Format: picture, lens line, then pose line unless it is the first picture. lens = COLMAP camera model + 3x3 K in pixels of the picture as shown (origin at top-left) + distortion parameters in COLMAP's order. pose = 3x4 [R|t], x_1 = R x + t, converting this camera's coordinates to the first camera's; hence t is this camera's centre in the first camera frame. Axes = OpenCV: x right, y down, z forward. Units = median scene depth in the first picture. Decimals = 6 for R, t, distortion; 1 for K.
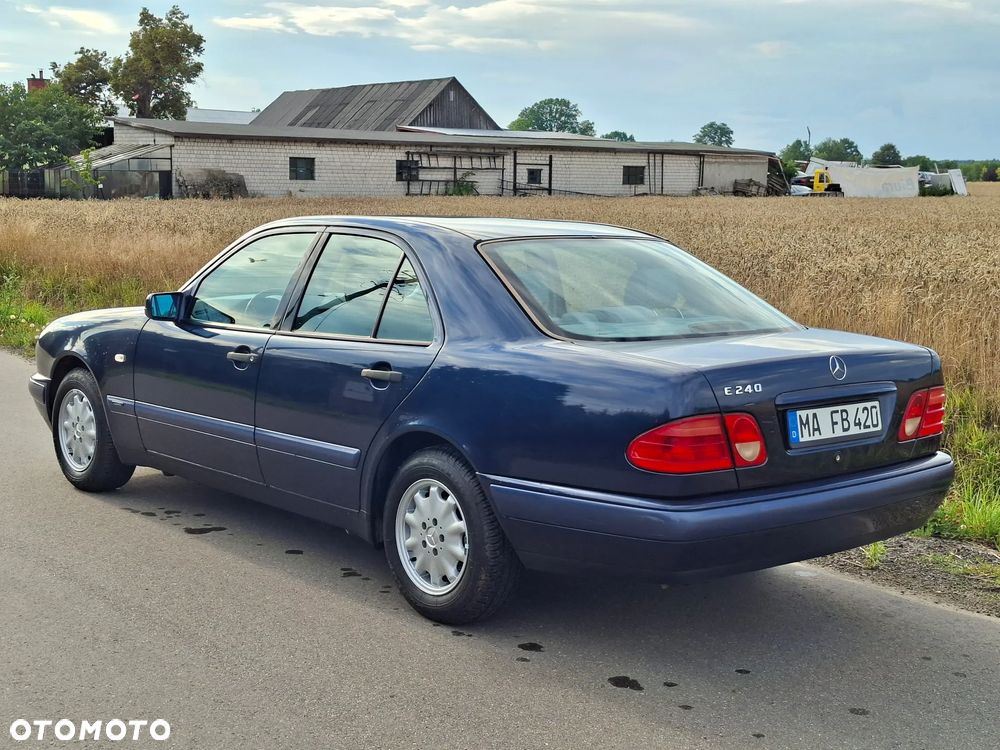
lens RADIAL K [[1488.5, 0, 529.5], [0, 1488.5, 372.6], [0, 0, 1]] dist [0.246461, -0.568567]
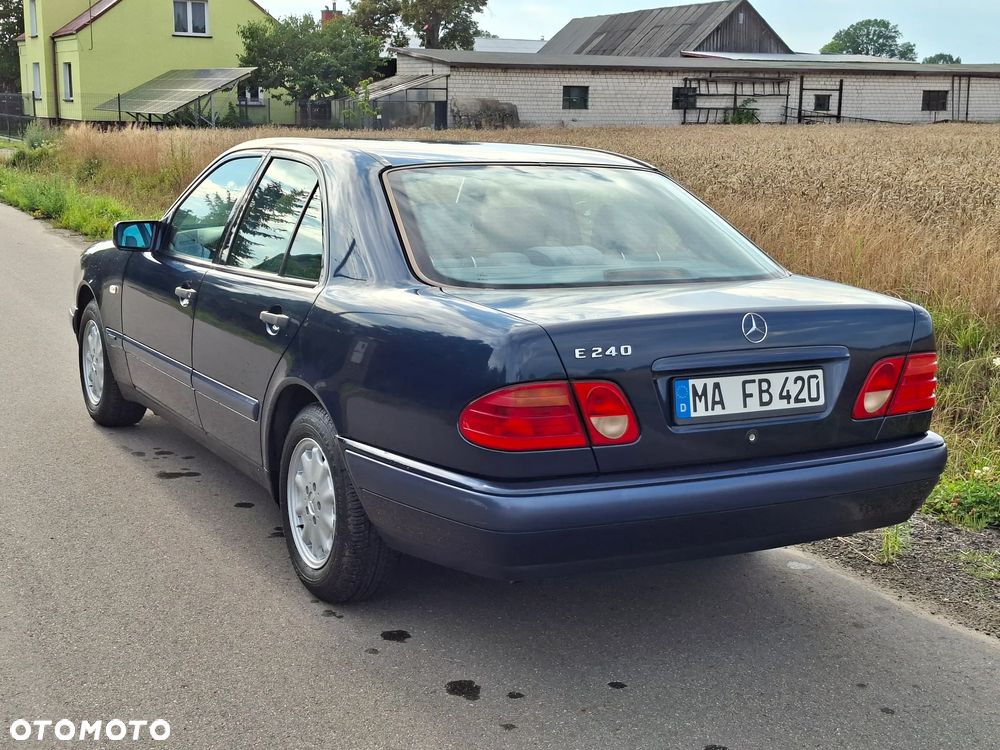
lens RADIAL K [[1499.3, 0, 500.0], [0, 1499.3, 375.0], [0, 0, 1]] dist [0.279651, -0.812298]
pose [[0.975297, 0.039288, -0.217377, 0.184688], [-0.029329, 0.998375, 0.048855, -0.010147], [0.218943, -0.041273, 0.974864, 0.123860]]
